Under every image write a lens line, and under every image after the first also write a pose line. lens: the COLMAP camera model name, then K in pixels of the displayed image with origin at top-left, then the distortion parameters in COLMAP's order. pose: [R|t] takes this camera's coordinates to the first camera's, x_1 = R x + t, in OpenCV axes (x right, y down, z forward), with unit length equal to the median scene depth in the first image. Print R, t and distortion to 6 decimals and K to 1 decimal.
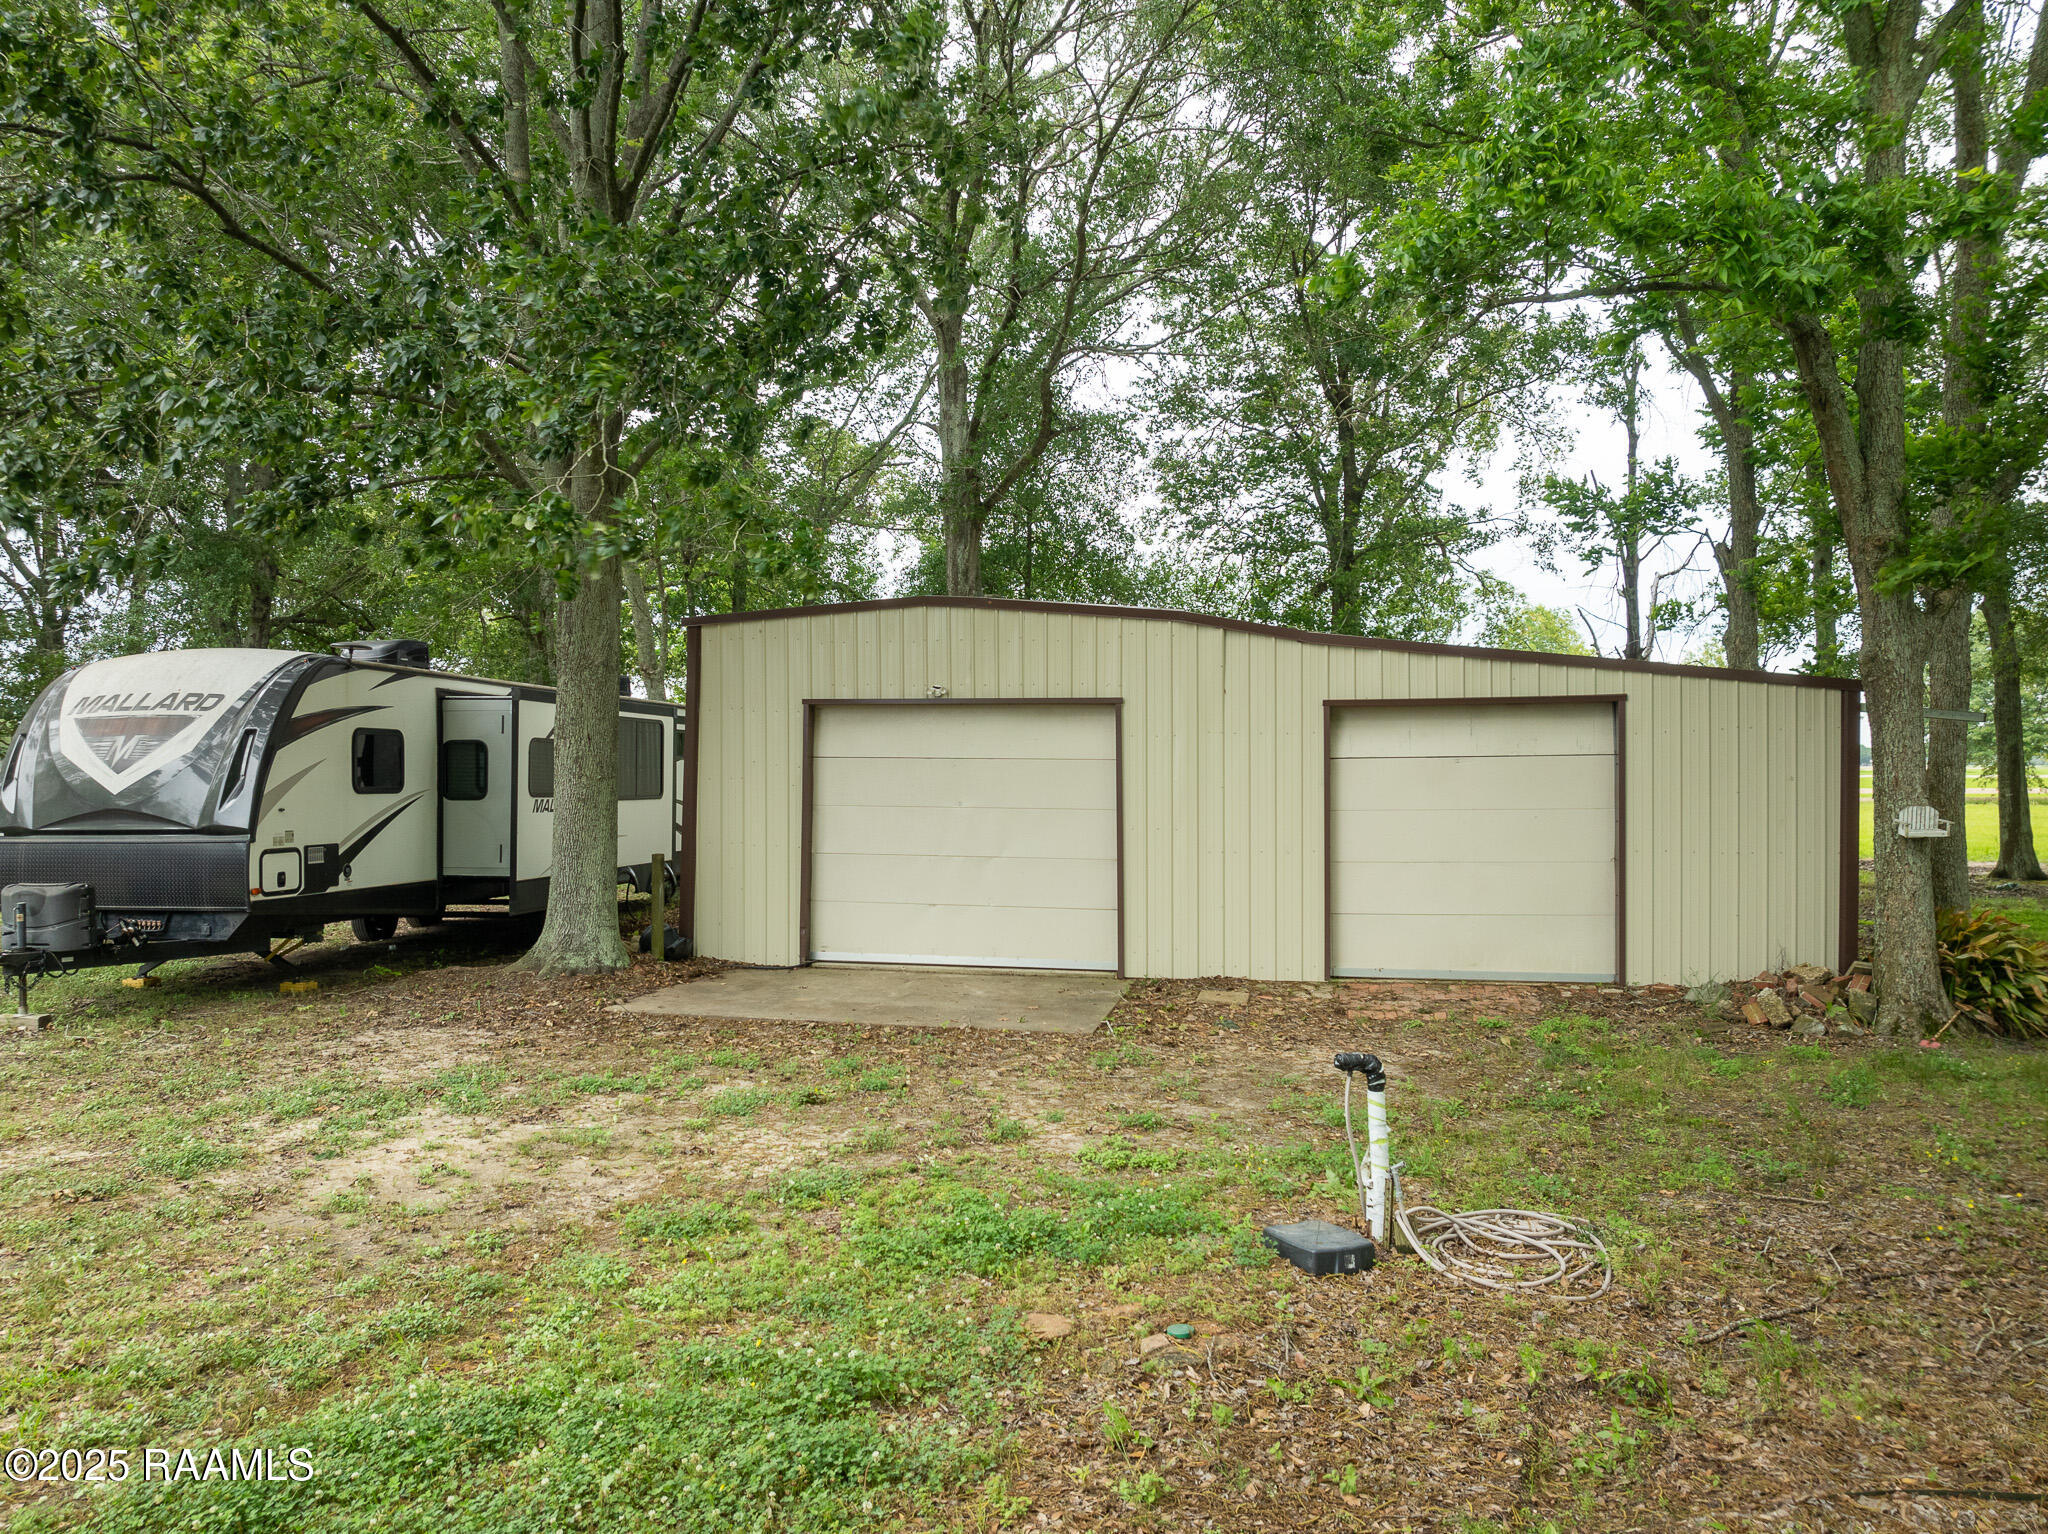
lens RADIAL K [[1400.0, 0, 1024.0], [0, 1400.0, 767.0], [0, 0, 1]] dist [-0.055838, 0.000326]
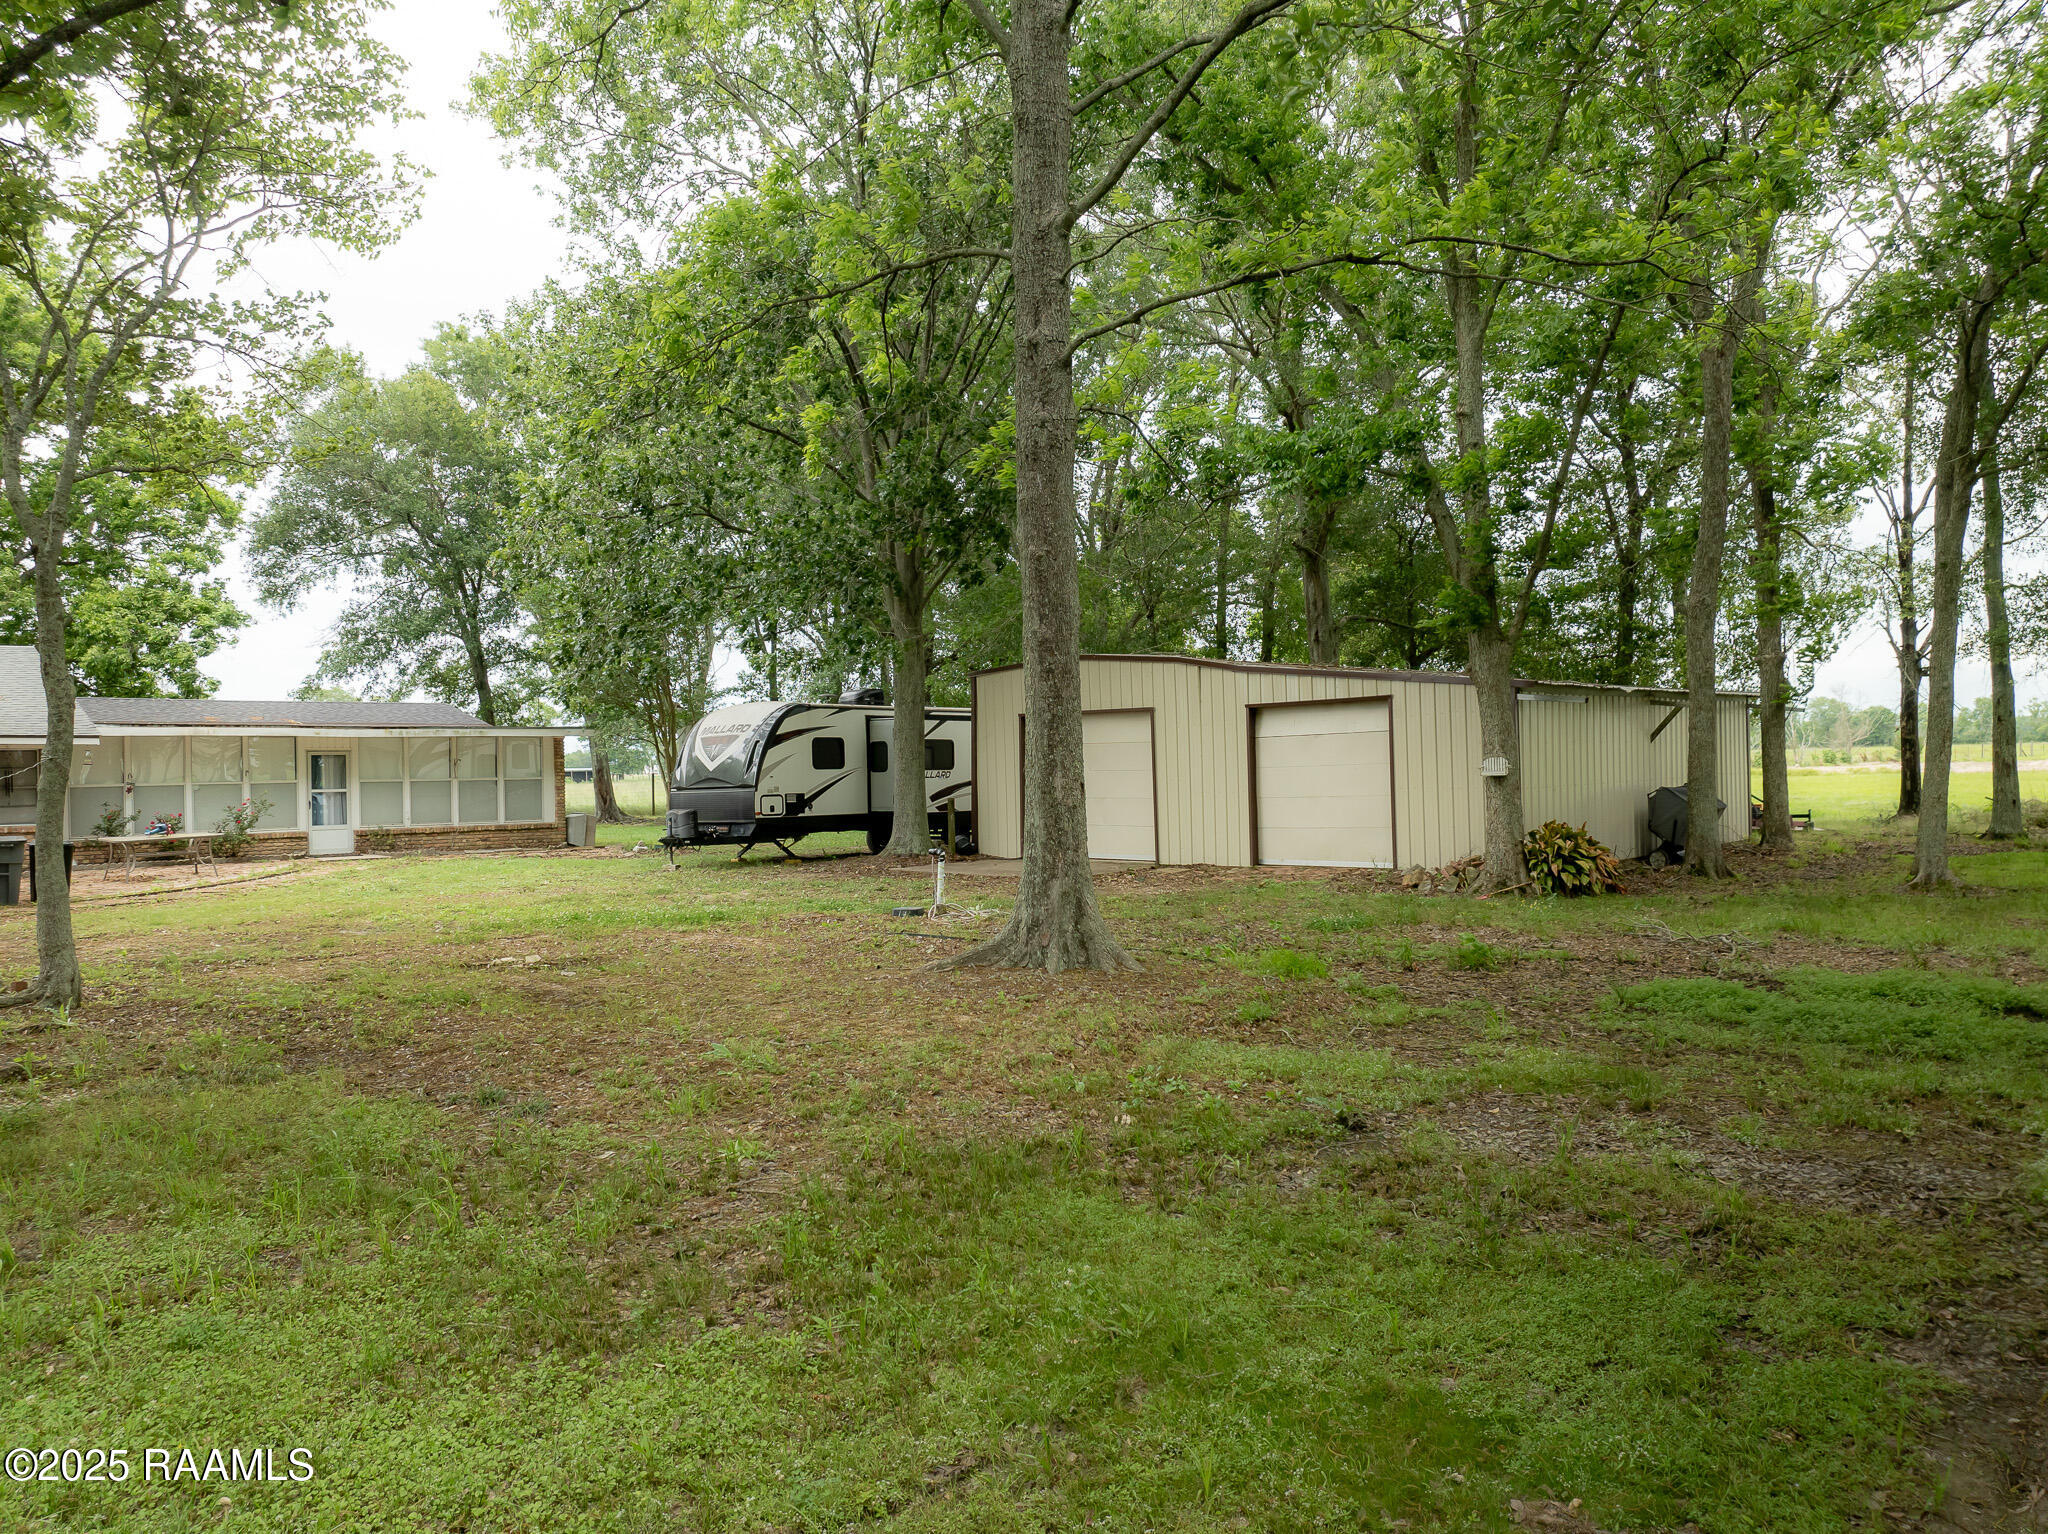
lens RADIAL K [[1431.3, 0, 1024.0], [0, 1431.3, 767.0], [0, 0, 1]] dist [0.001728, 0.000478]
pose [[0.841137, -0.019946, -0.540454, 0.966833], [0.026274, 0.999647, 0.004000, 0.015756], [0.540184, -0.017564, 0.841364, -0.653545]]
